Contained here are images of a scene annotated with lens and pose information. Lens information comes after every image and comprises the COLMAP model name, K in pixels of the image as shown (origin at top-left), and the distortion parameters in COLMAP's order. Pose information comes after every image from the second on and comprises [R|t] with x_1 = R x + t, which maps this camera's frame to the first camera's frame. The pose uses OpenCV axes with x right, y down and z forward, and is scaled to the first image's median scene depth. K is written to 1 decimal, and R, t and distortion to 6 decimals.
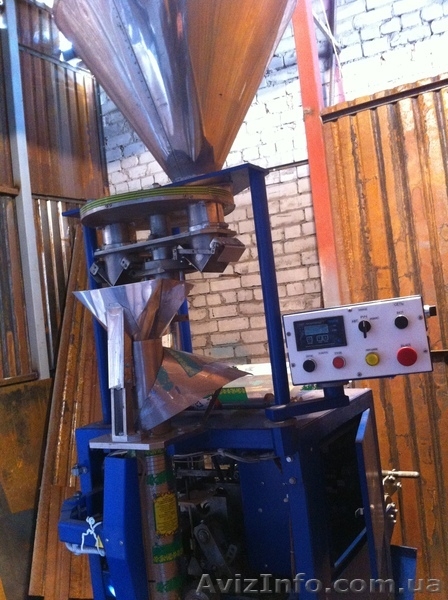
lens RADIAL K [[581.0, 0, 224.0], [0, 581.0, 300.0], [0, 0, 1]] dist [0.080297, -0.308083]
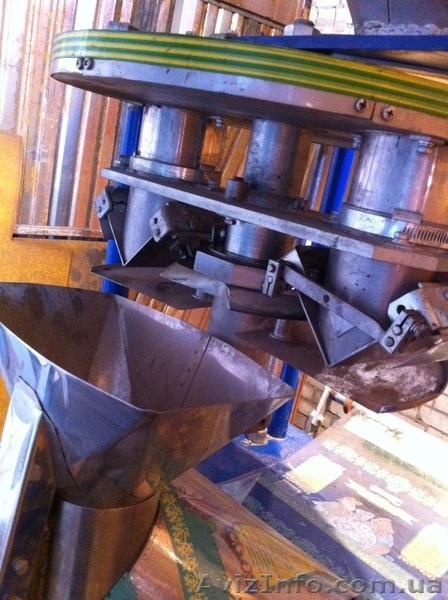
lens RADIAL K [[581.0, 0, 224.0], [0, 581.0, 300.0], [0, 0, 1]] dist [0.080297, -0.308083]
pose [[0.910615, 0.351755, -0.216910, -0.013364], [-0.281764, 0.912432, 0.296777, -0.056681], [0.302308, -0.209132, 0.929986, 0.260891]]
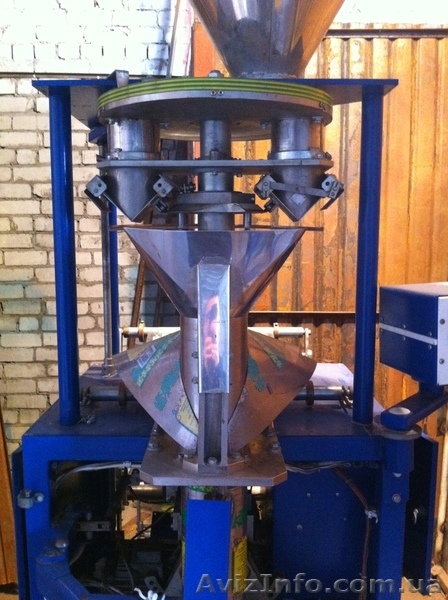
lens RADIAL K [[581.0, 0, 224.0], [0, 581.0, 300.0], [0, 0, 1]] dist [0.080297, -0.308083]
pose [[0.853829, 0.051327, 0.518018, -0.174614], [-0.111711, 0.990009, 0.086036, -0.001244], [-0.508426, -0.131328, 0.851032, 0.160966]]
